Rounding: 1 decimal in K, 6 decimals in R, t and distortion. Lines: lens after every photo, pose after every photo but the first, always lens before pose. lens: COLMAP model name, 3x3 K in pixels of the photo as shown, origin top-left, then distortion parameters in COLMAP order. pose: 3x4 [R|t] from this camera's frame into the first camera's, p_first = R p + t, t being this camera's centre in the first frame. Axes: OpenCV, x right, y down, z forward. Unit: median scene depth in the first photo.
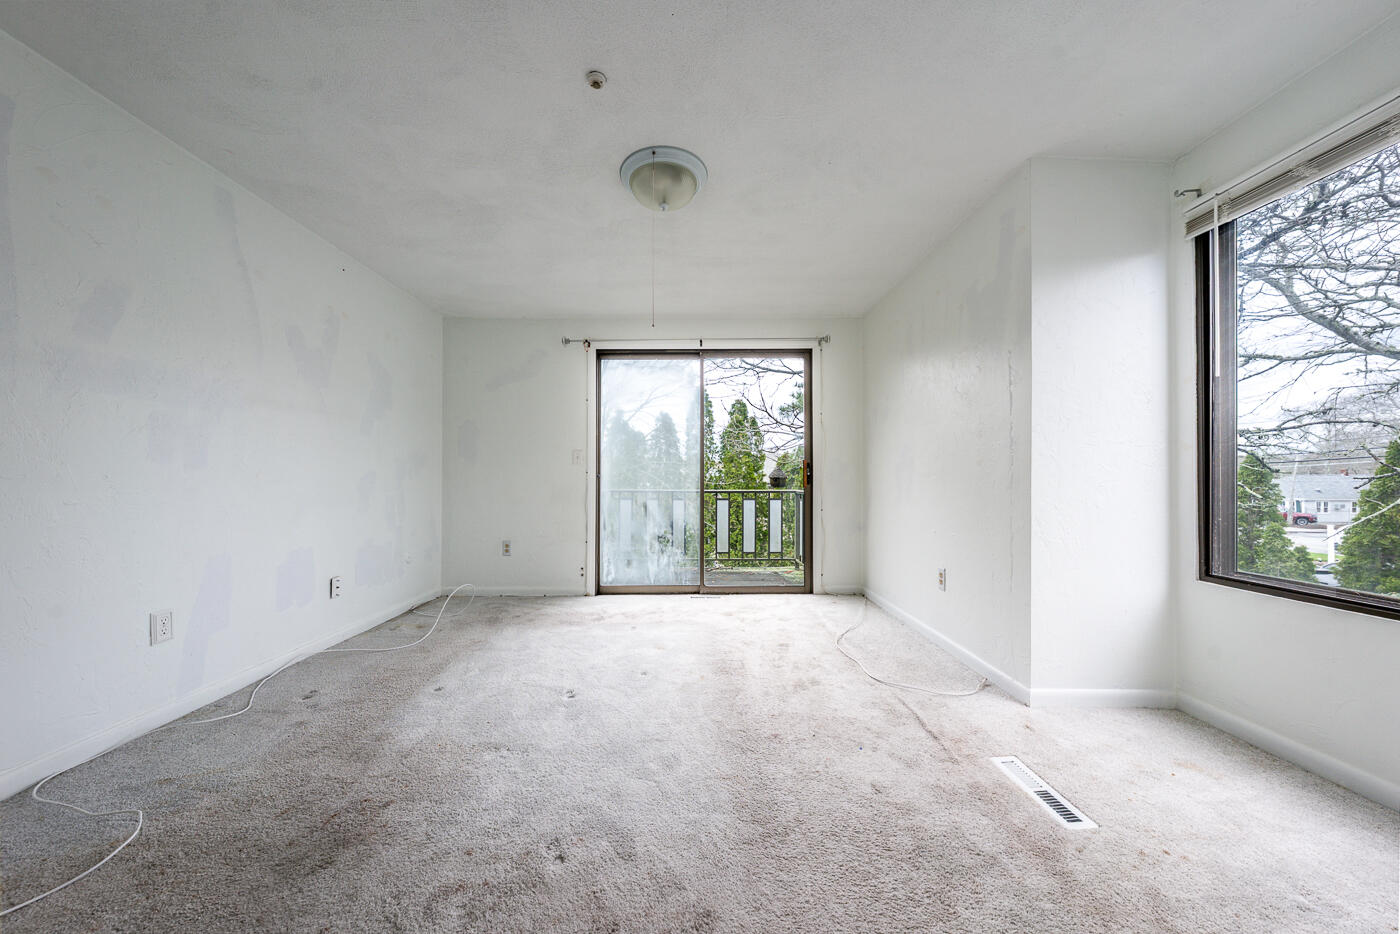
lens RADIAL K [[483.7, 0, 697.4], [0, 483.7, 473.9], [0, 0, 1]] dist [-0.002689, -0.000216]
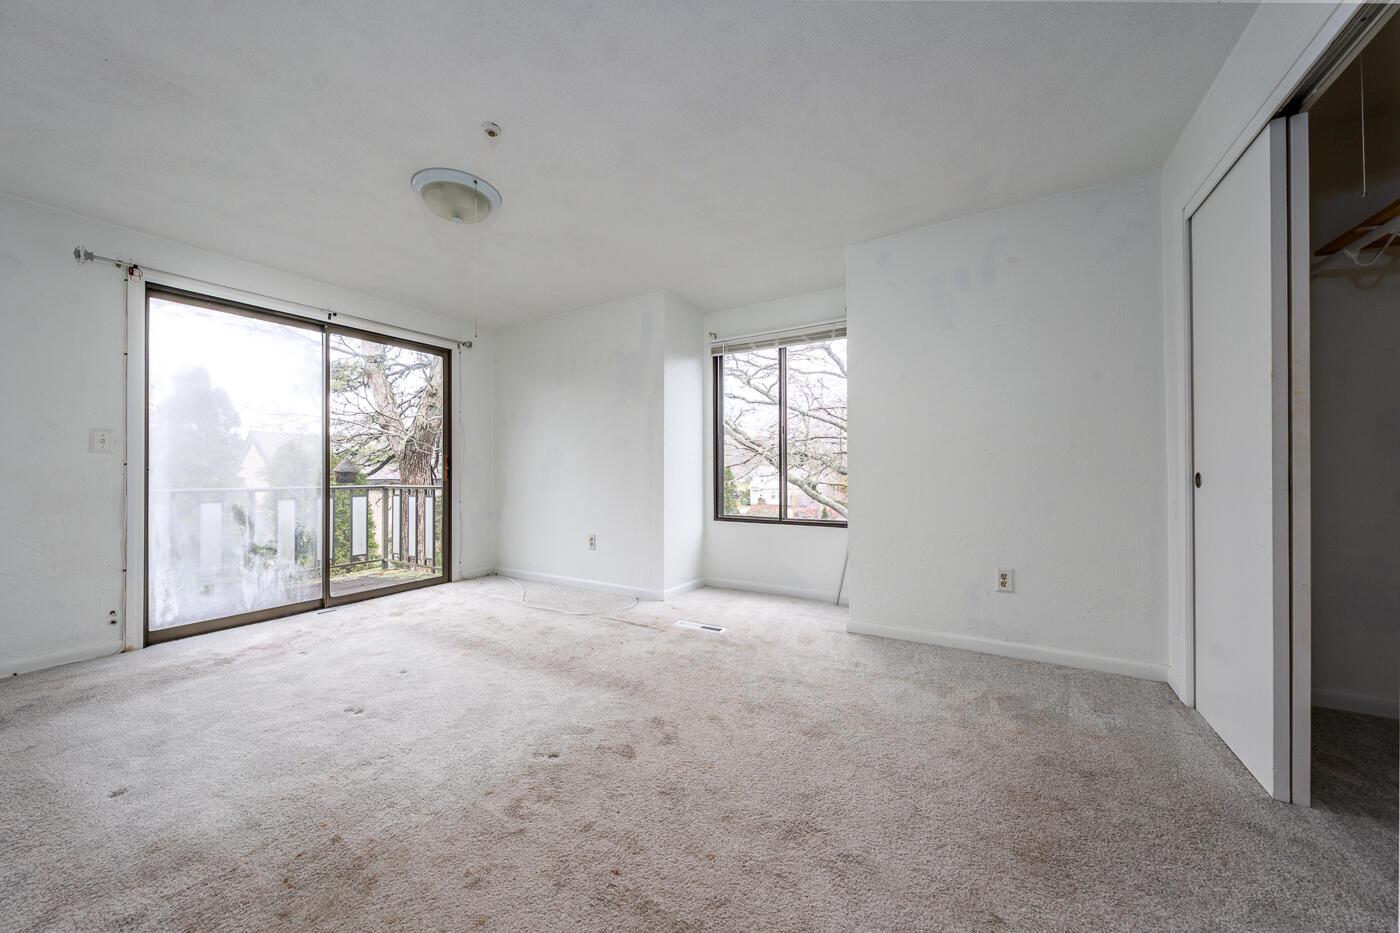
lens RADIAL K [[483.7, 0, 710.4], [0, 483.7, 465.7], [0, 0, 1]] dist [-0.002689, -0.000216]
pose [[0.495691, 0.010927, 0.868430, -0.521549], [-0.005552, 0.999940, -0.009413, 0.001083], [-0.868481, -0.000156, 0.495723, -0.018148]]
